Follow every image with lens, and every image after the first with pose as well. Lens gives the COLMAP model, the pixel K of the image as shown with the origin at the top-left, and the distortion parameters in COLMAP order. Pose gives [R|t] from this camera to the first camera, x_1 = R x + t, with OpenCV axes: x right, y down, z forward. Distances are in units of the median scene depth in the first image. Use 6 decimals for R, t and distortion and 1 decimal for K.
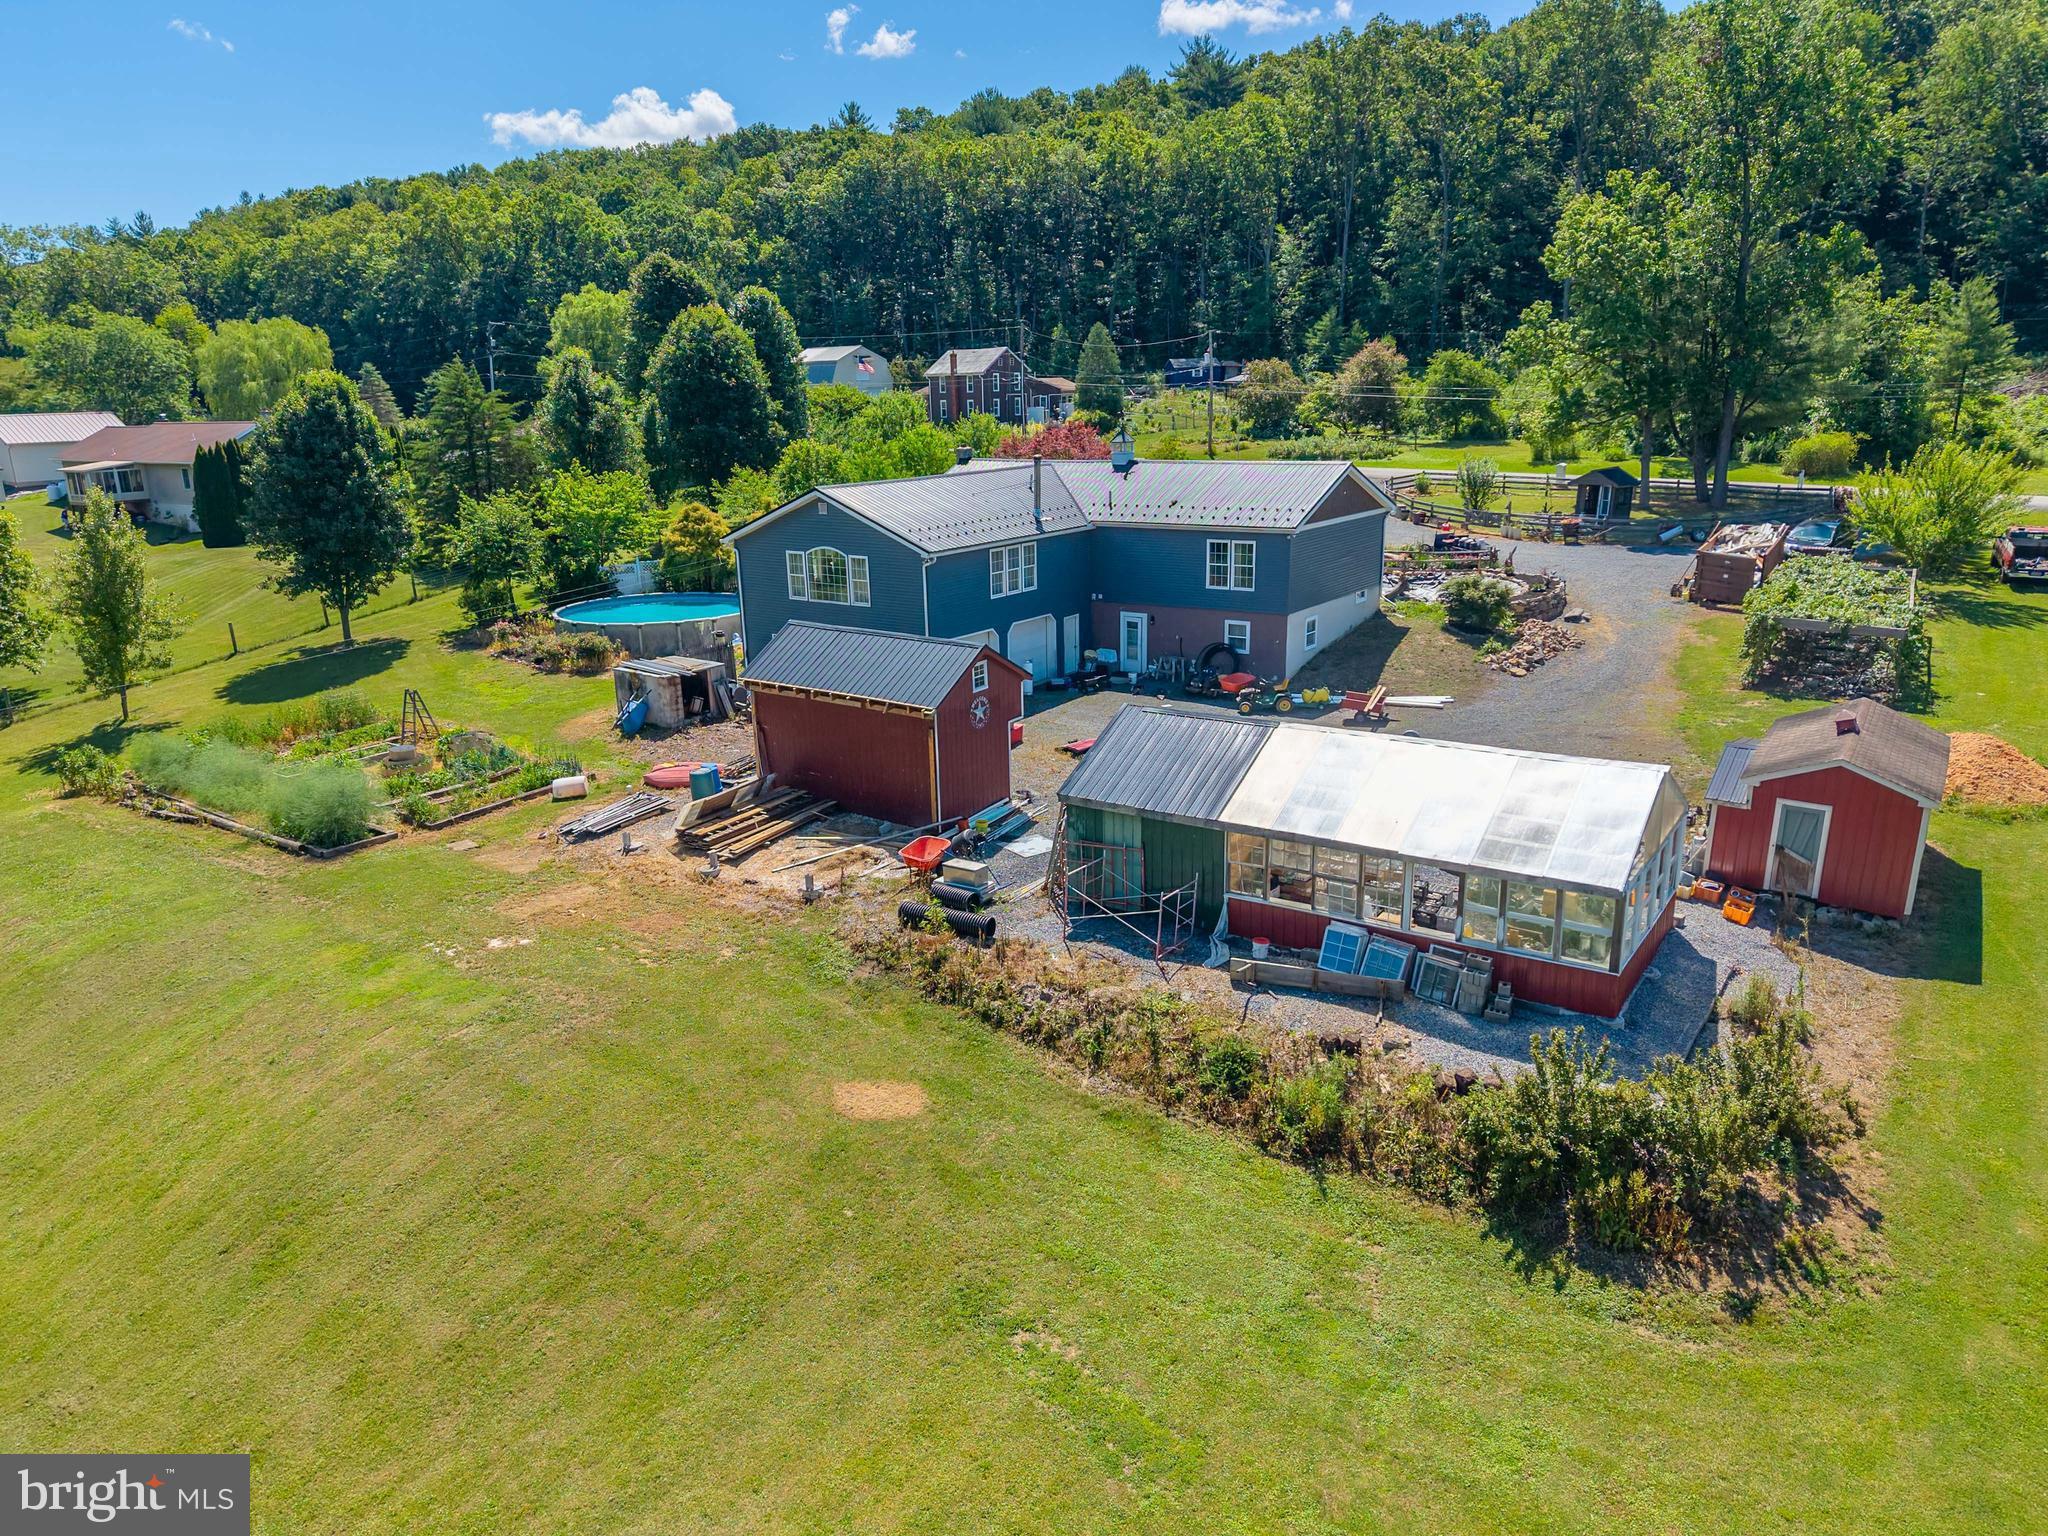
lens RADIAL K [[1388.0, 0, 1016.0], [0, 1388.0, 765.2], [0, 0, 1]] dist [0.051912, -0.060139]
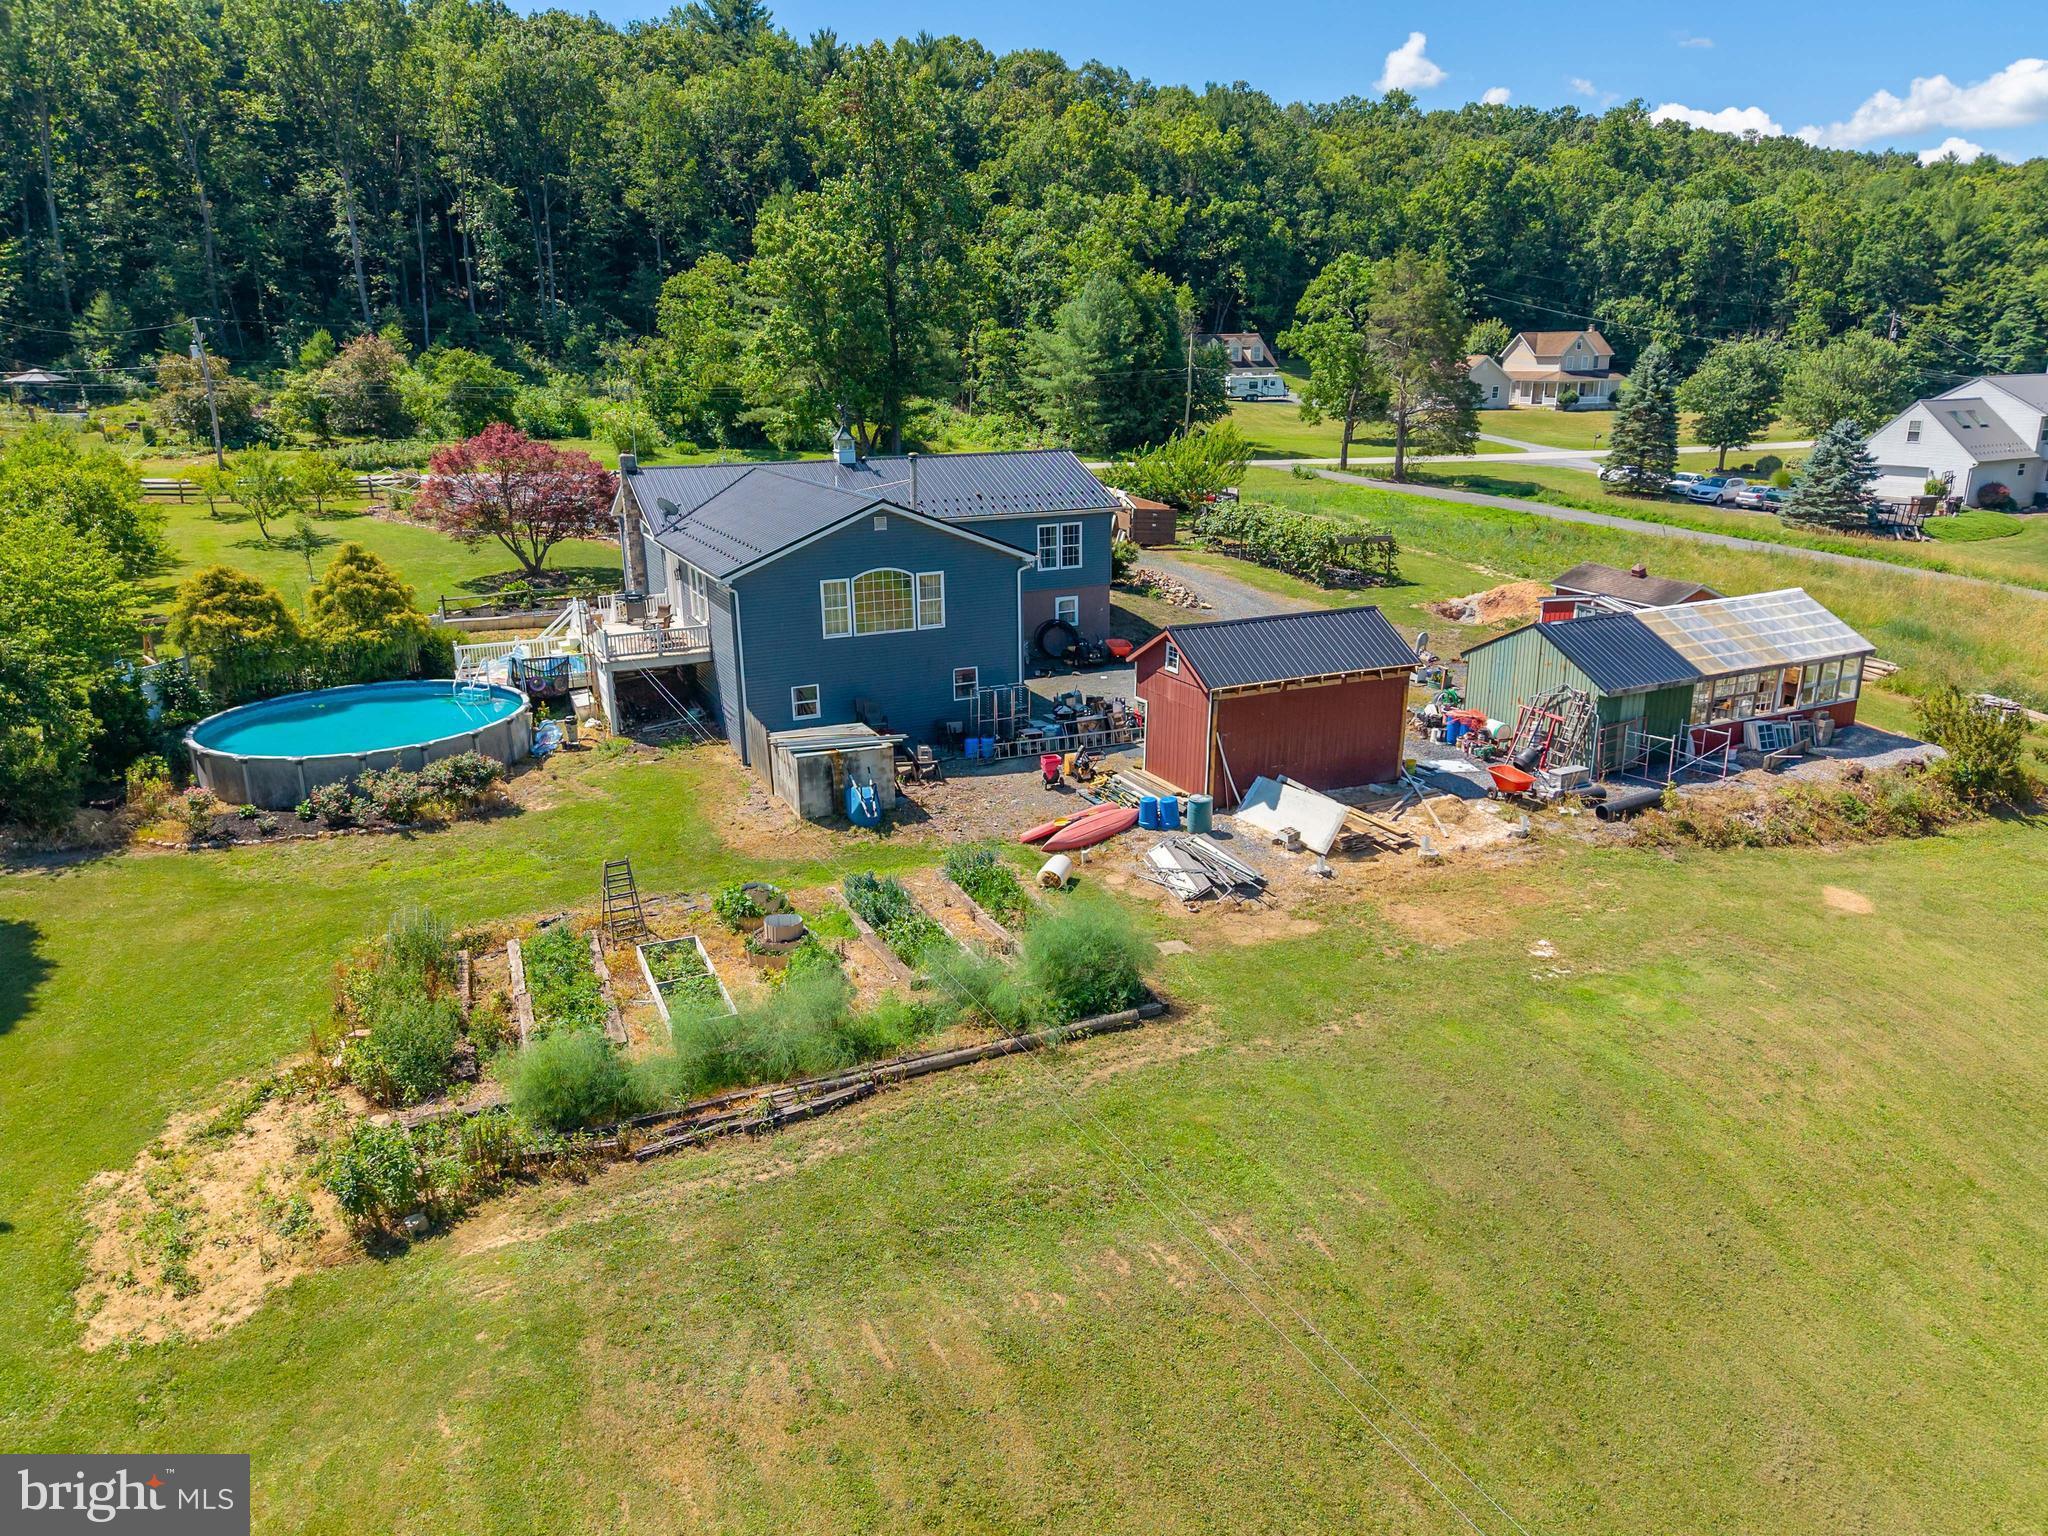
lens RADIAL K [[1388.0, 0, 1038.2], [0, 1388.0, 784.9], [0, 0, 1]] dist [0.051912, -0.060139]
pose [[0.483233, -0.242242, 0.841311, -0.724995], [0.233798, 0.961766, 0.142636, -0.110891], [-0.843697, 0.127771, 0.521393, 0.426993]]
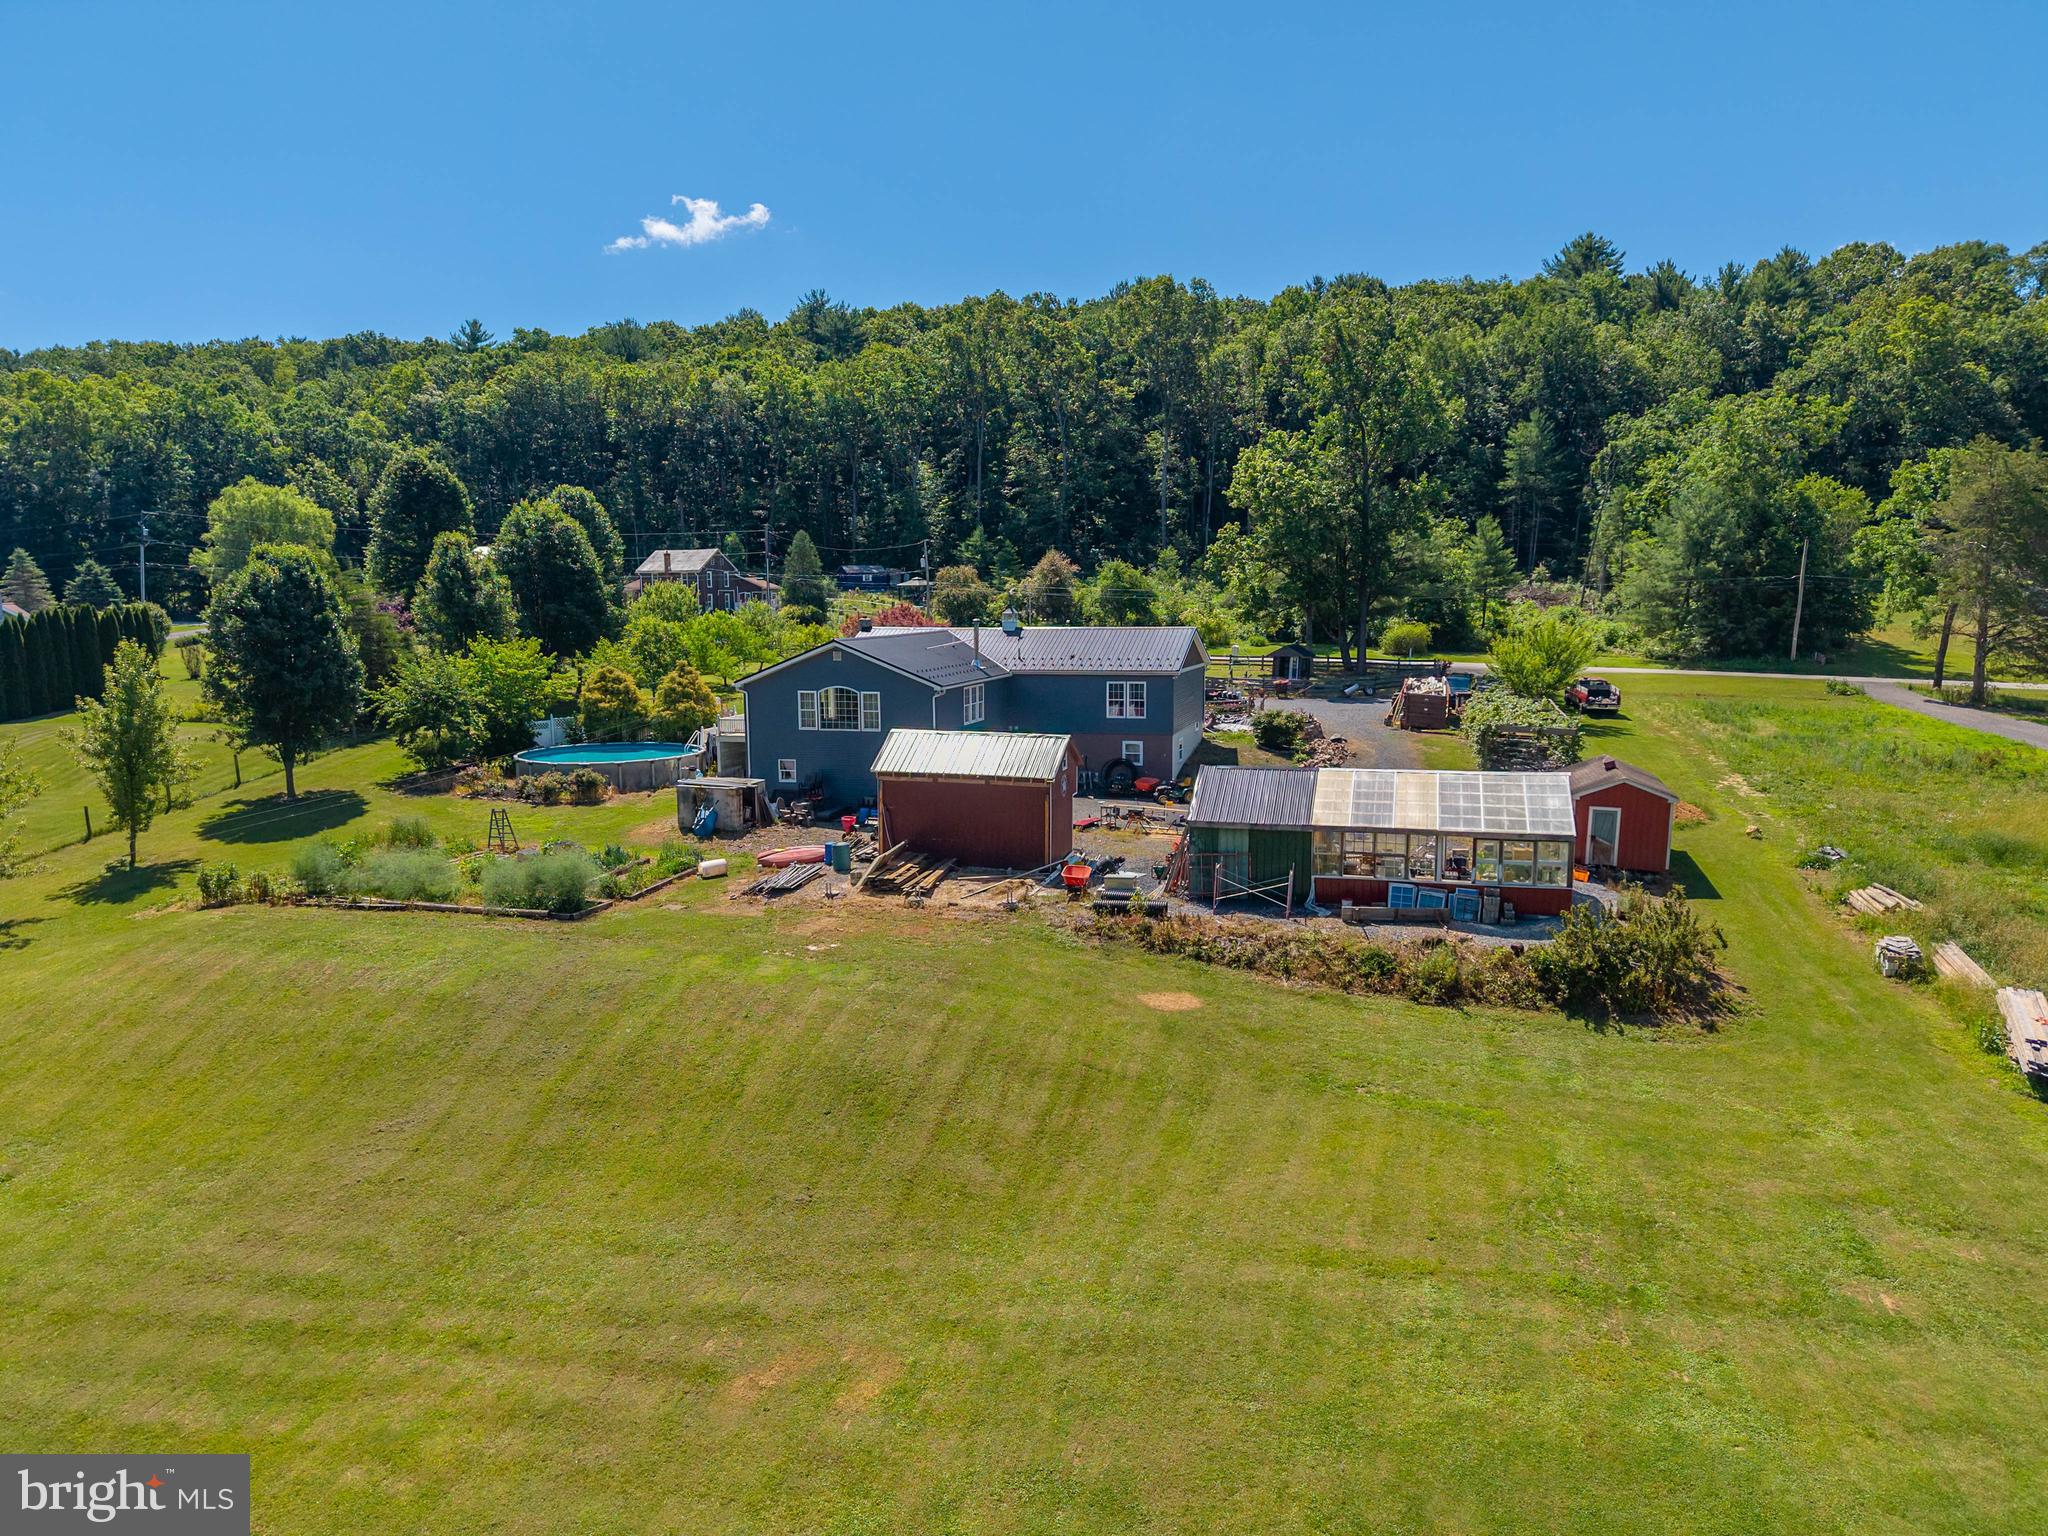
lens RADIAL K [[1388.0, 0, 1011.9], [0, 1388.0, 776.1], [0, 0, 1]] dist [0.051912, -0.060139]
pose [[0.947902, -0.026465, 0.317460, -0.334771], [0.070645, 0.989194, -0.128472, 0.081874], [-0.310630, 0.144206, 0.939528, -0.181016]]
